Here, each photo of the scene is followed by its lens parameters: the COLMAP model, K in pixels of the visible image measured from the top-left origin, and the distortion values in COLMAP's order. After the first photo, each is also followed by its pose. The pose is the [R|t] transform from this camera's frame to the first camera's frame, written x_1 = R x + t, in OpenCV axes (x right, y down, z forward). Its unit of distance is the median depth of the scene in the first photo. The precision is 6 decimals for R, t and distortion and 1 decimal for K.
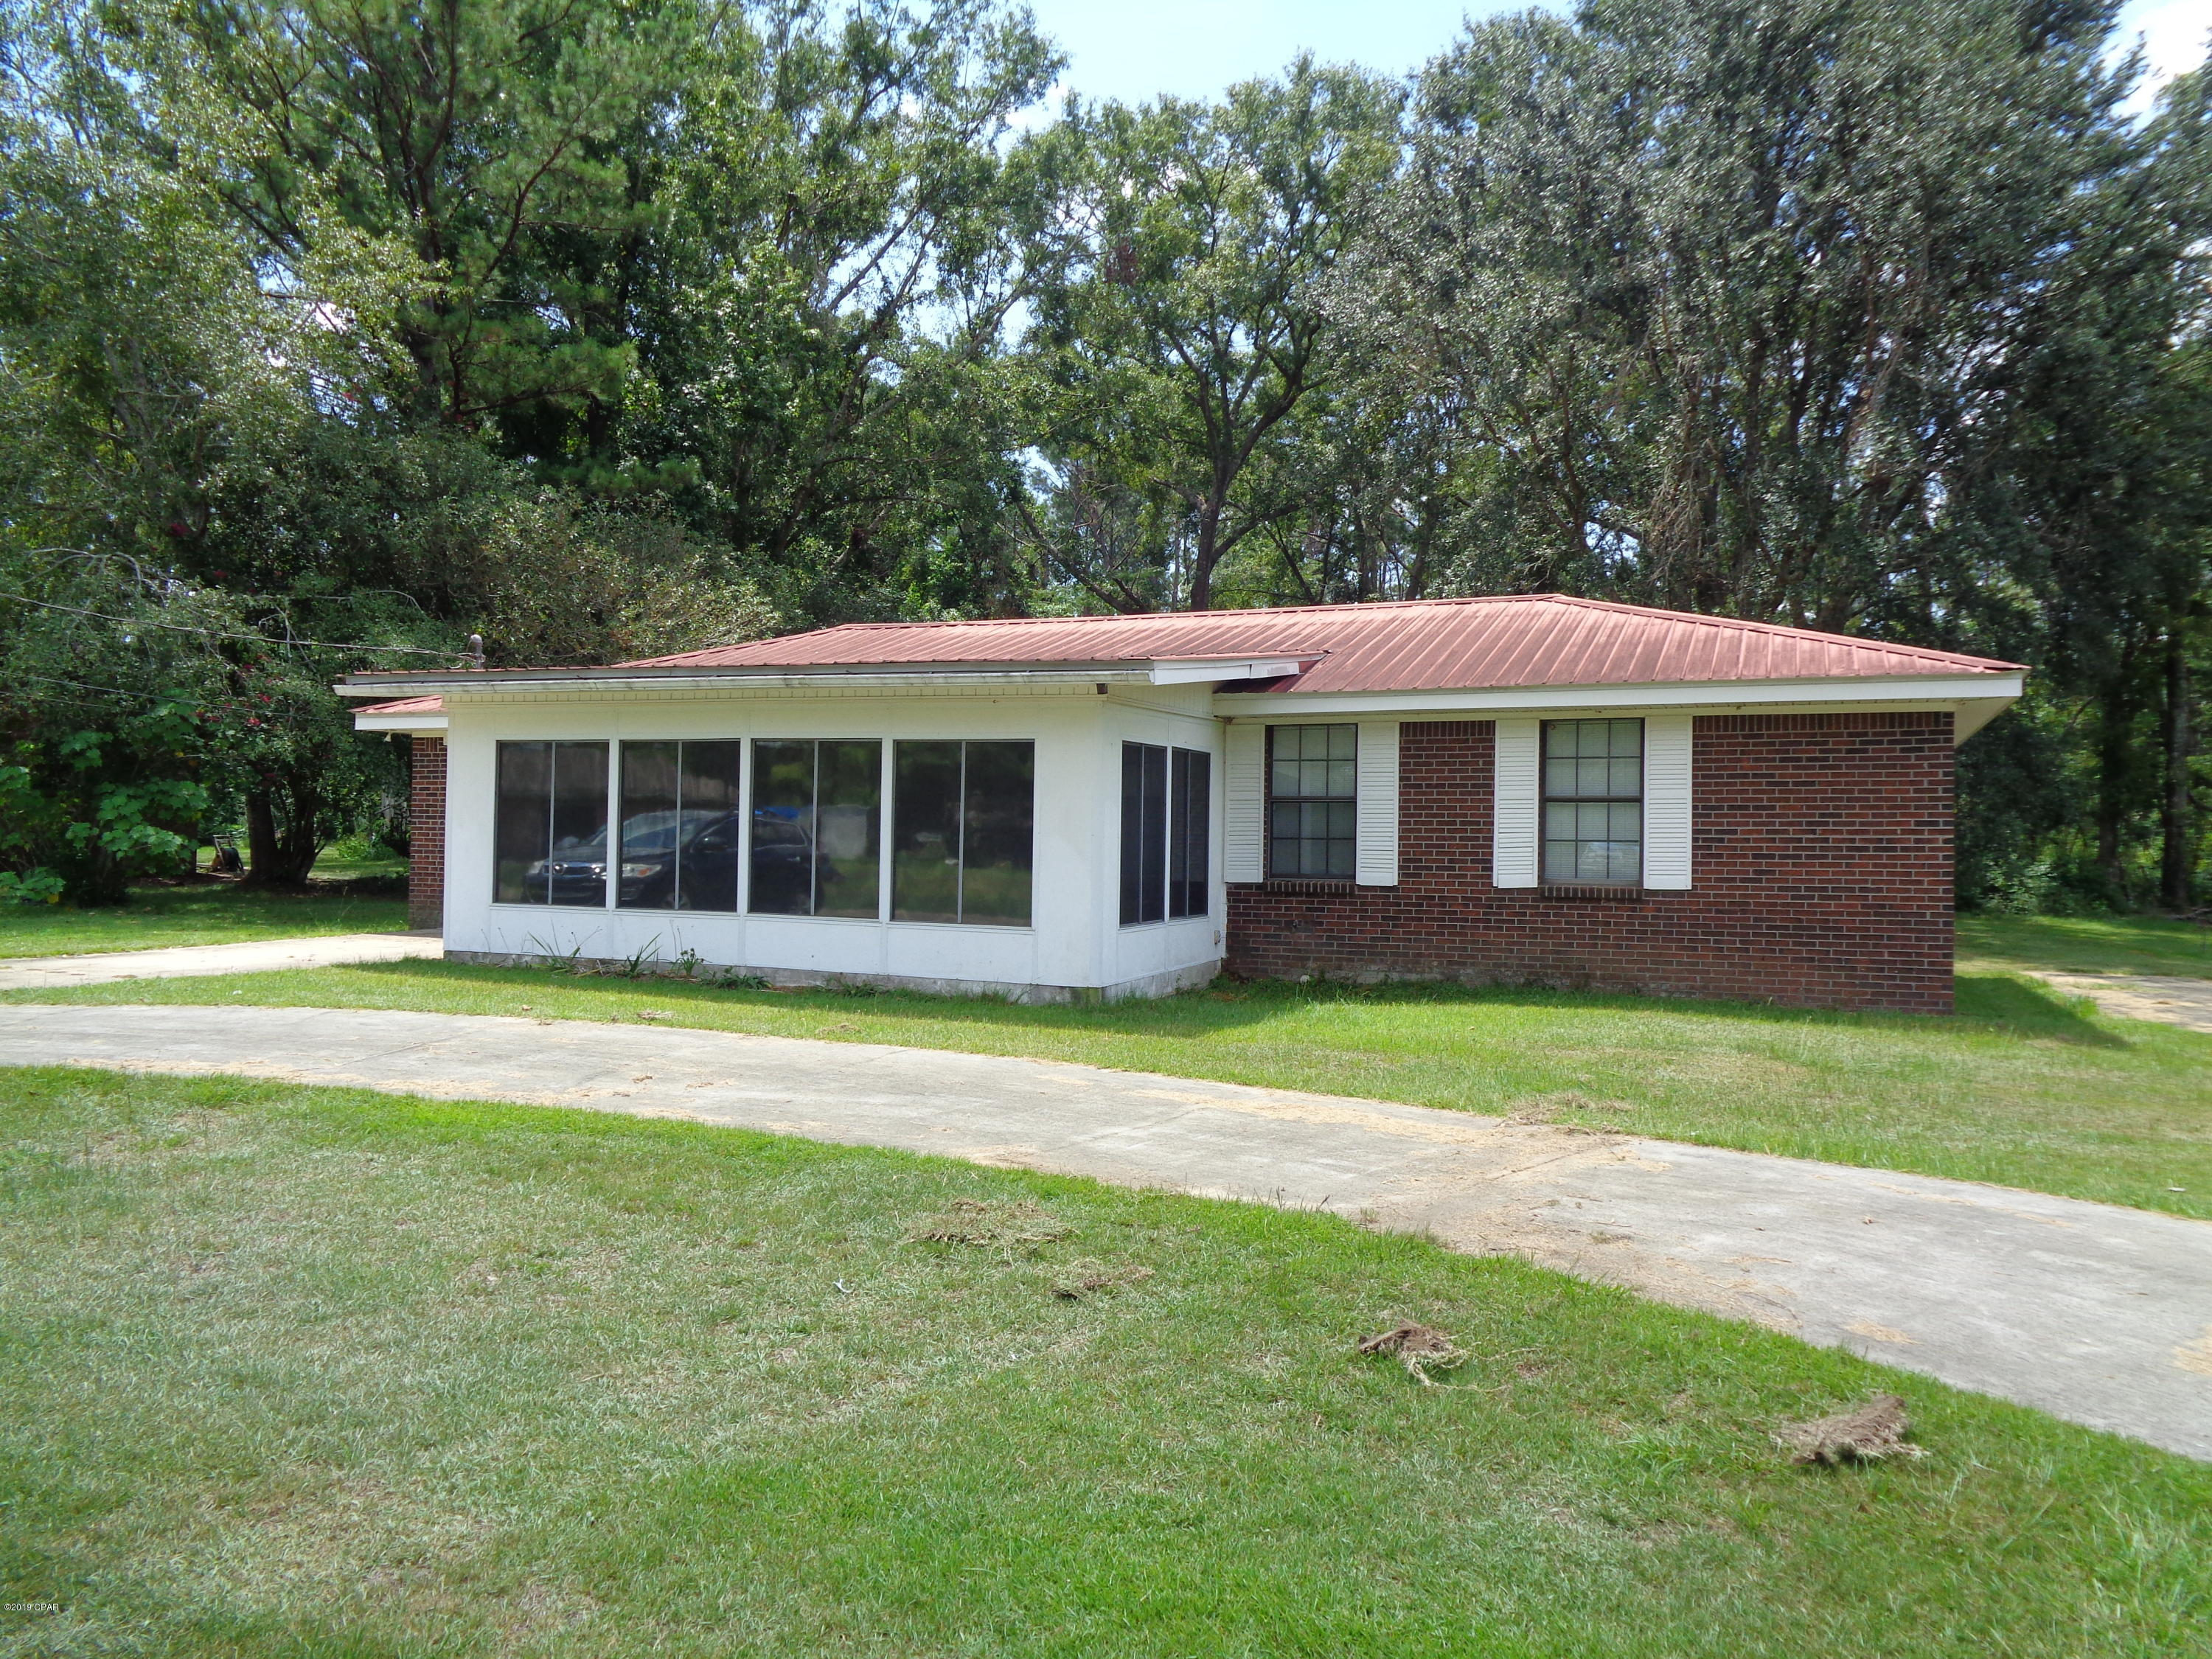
lens RADIAL K [[1672.4, 0, 1106.0], [0, 1672.4, 829.5], [0, 0, 1]] dist [0.011418, 0.000872]
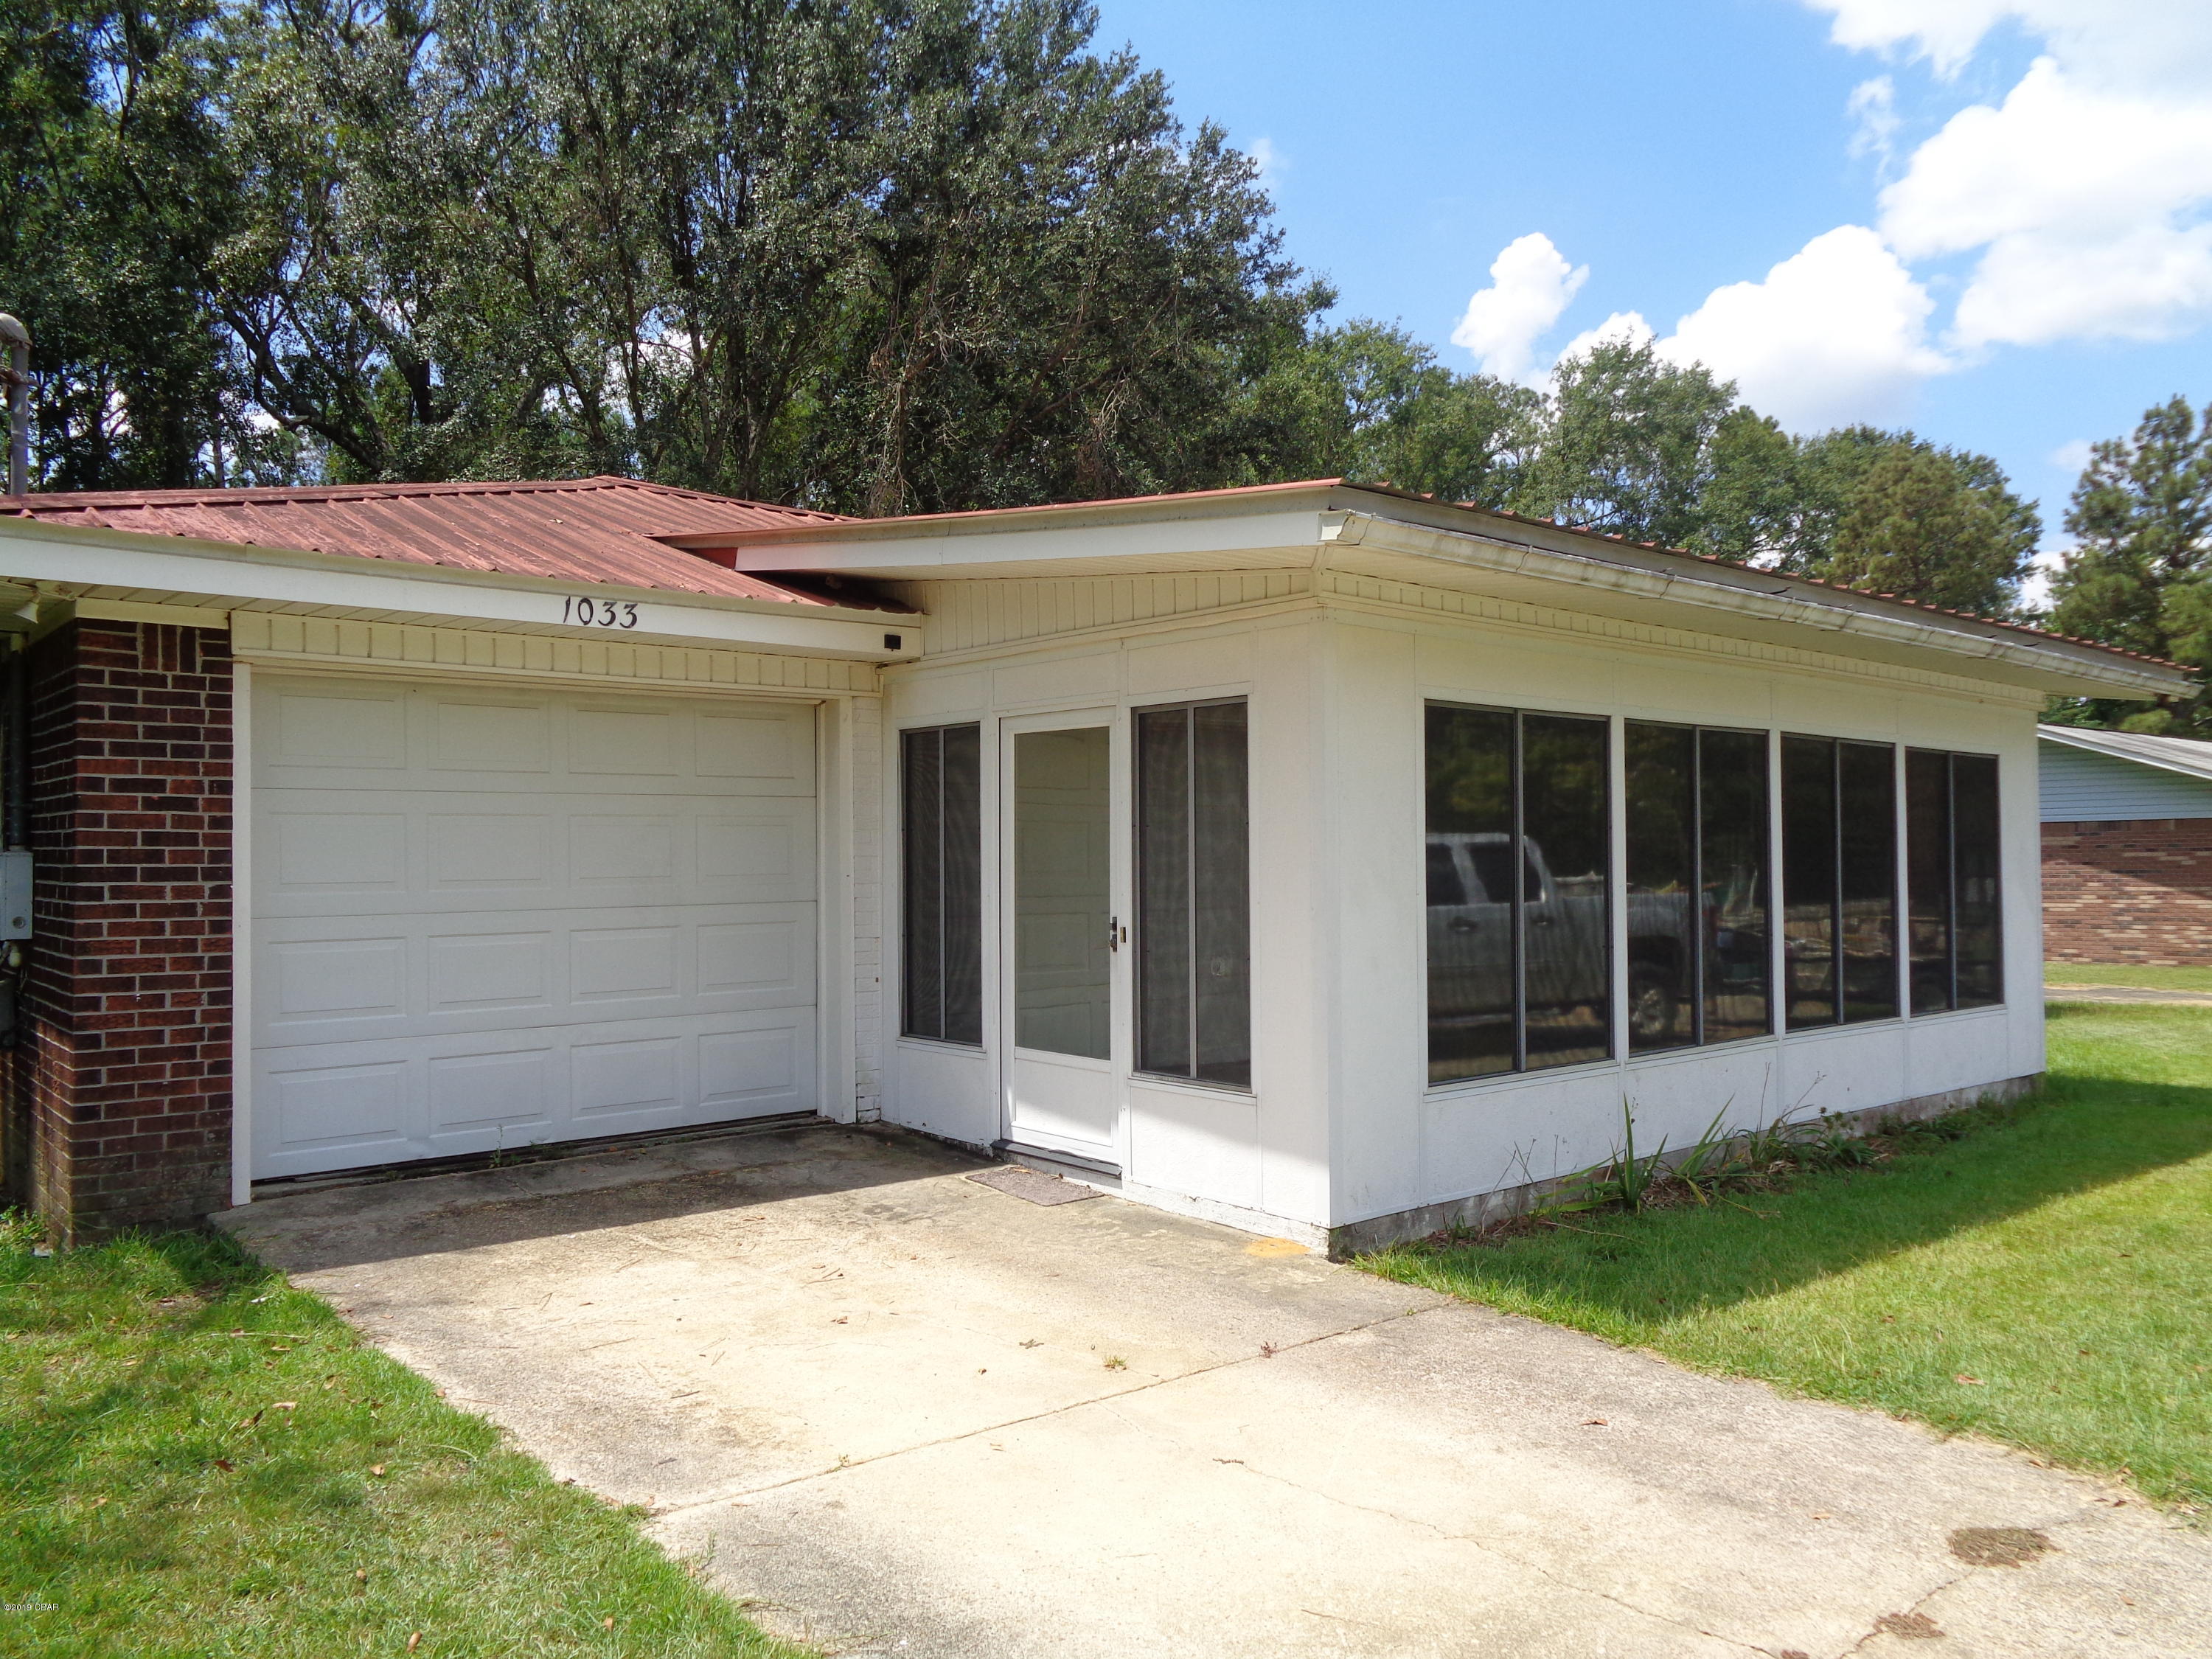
lens RADIAL K [[1674.9, 0, 1106.0], [0, 1674.9, 829.5], [0, 0, 1]] dist [0.037904, -0.000729]
pose [[0.444024, -0.009704, 0.895962, -0.838876], [0.000988, 0.999946, 0.010340, -0.026560], [-0.896014, -0.003706, 0.444010, 0.946876]]
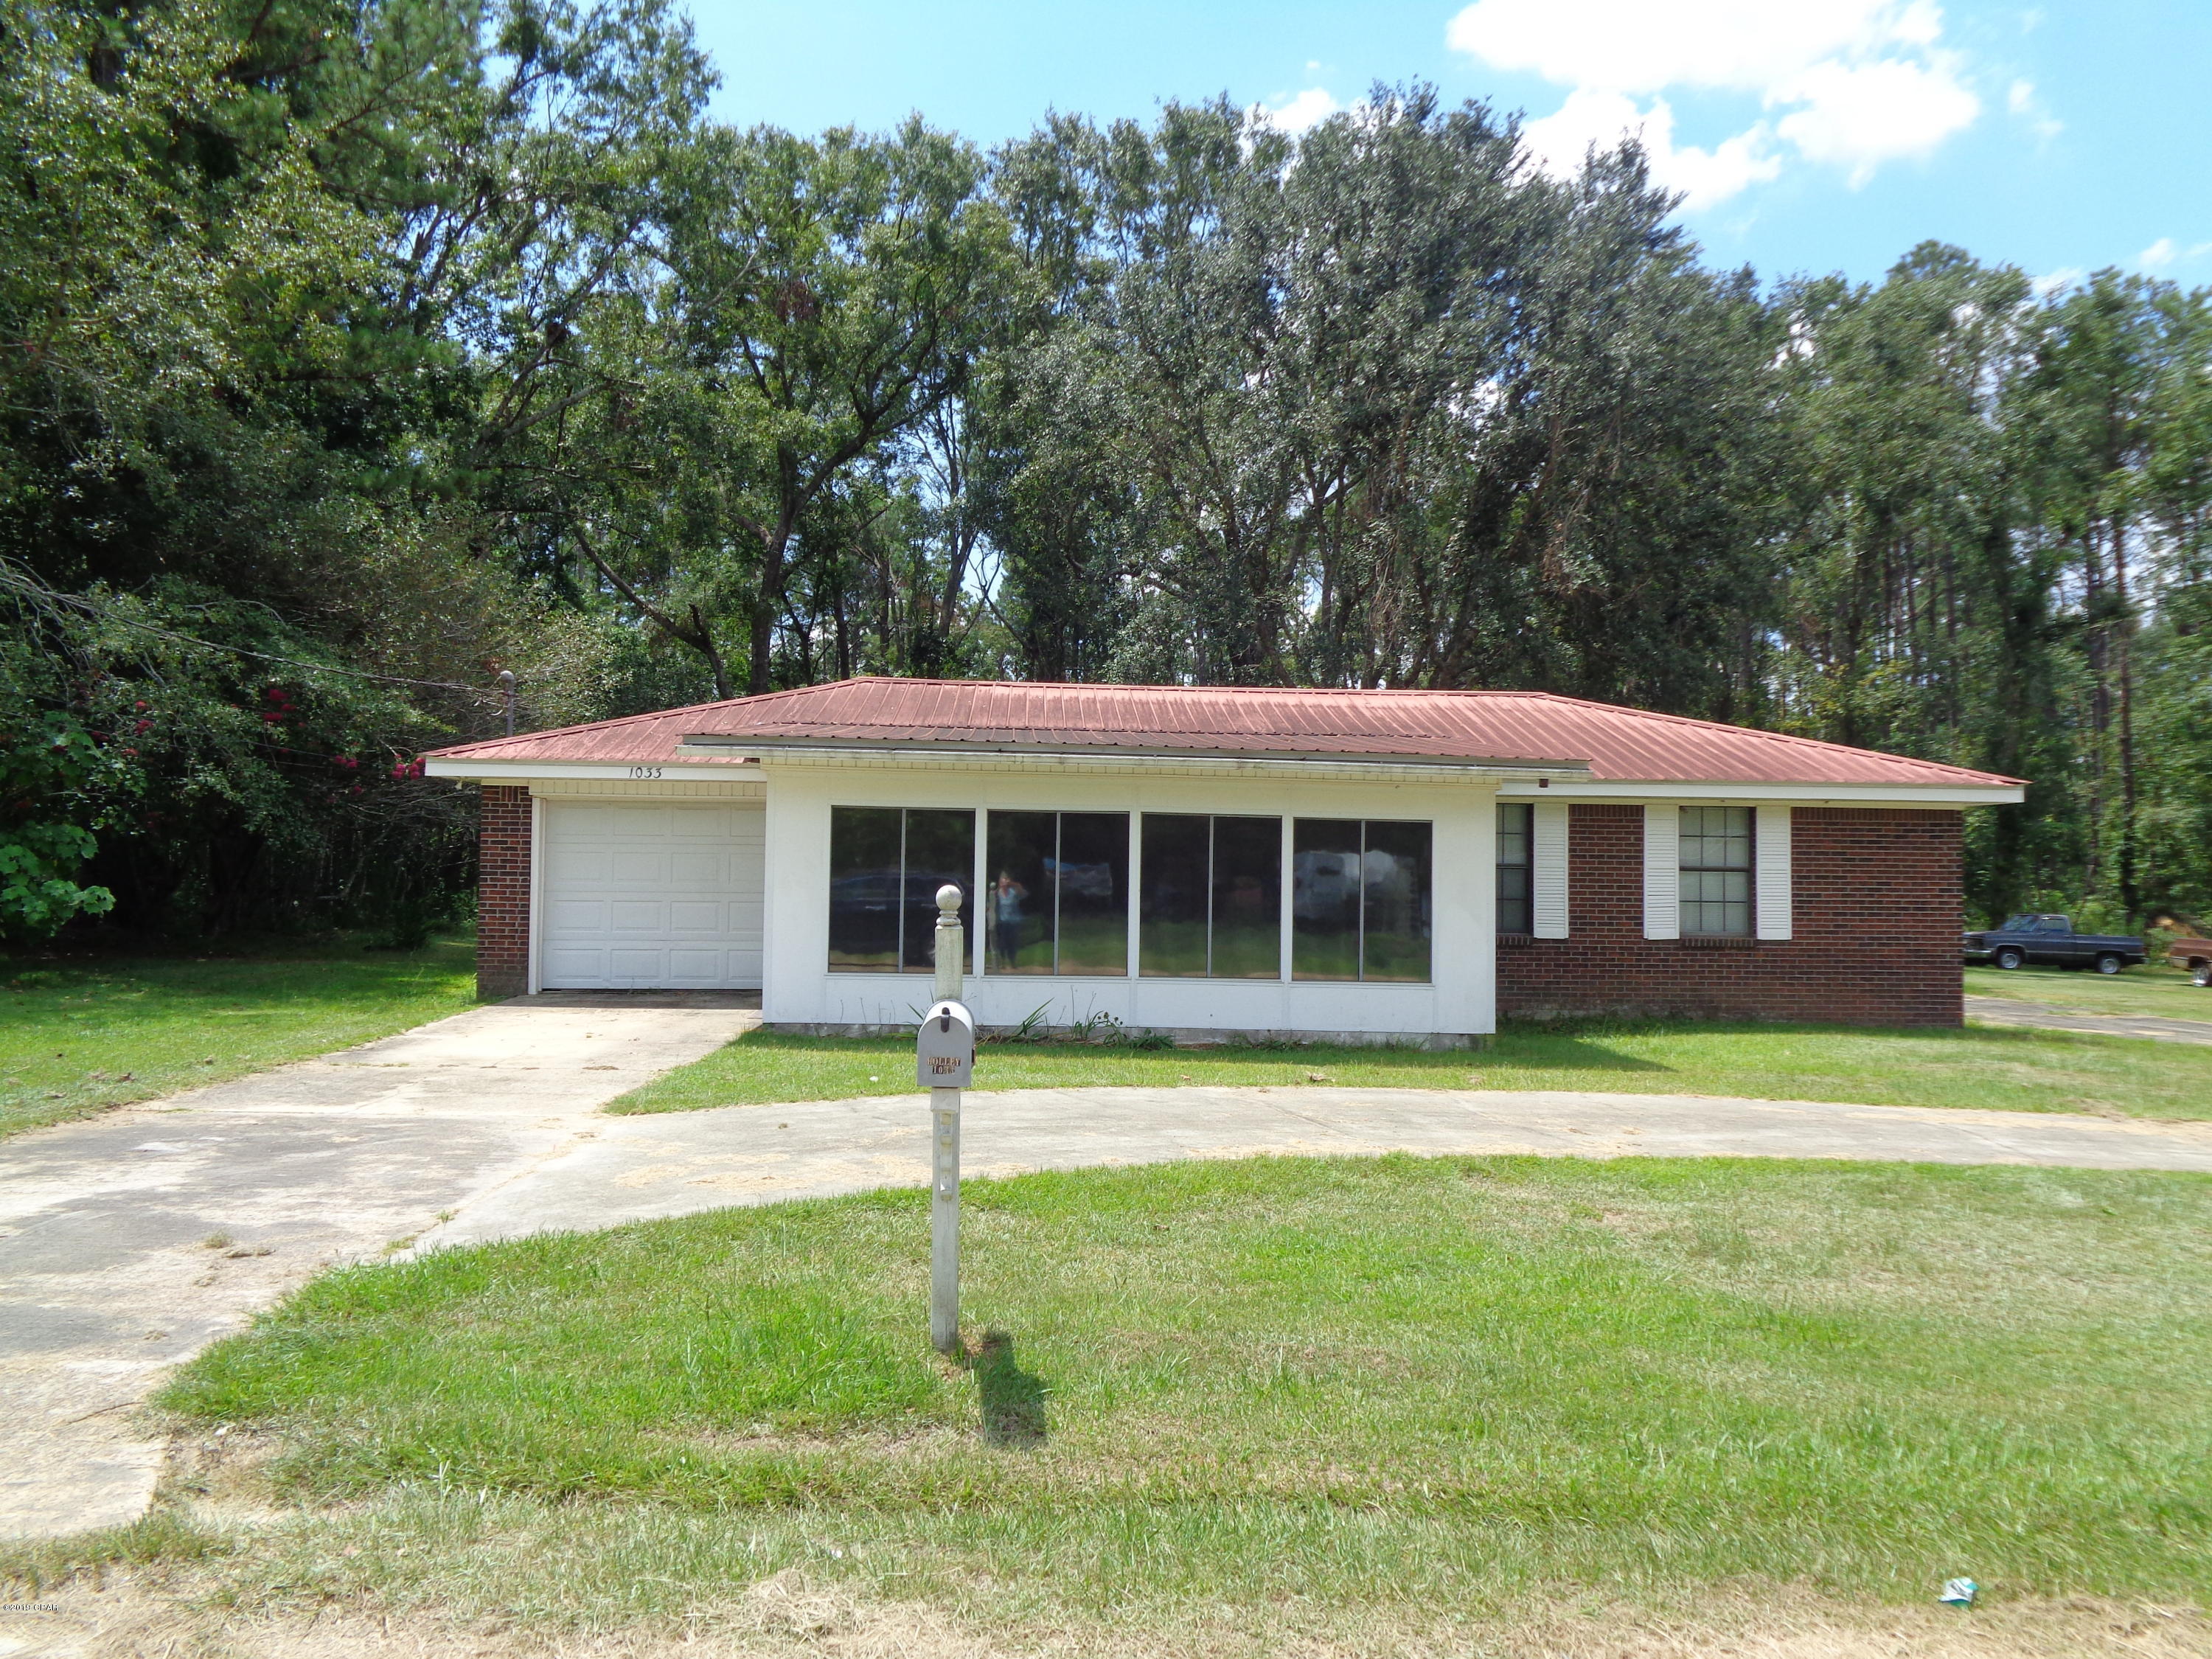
lens RADIAL K [[1674.9, 0, 1106.0], [0, 1674.9, 829.5], [0, 0, 1]] dist [0.037904, -0.000729]
pose [[0.898699, 0.010935, 0.438431, -0.700569], [-0.006181, 0.999906, -0.012268, -0.030255], [-0.438523, 0.008316, 0.898681, 0.049513]]
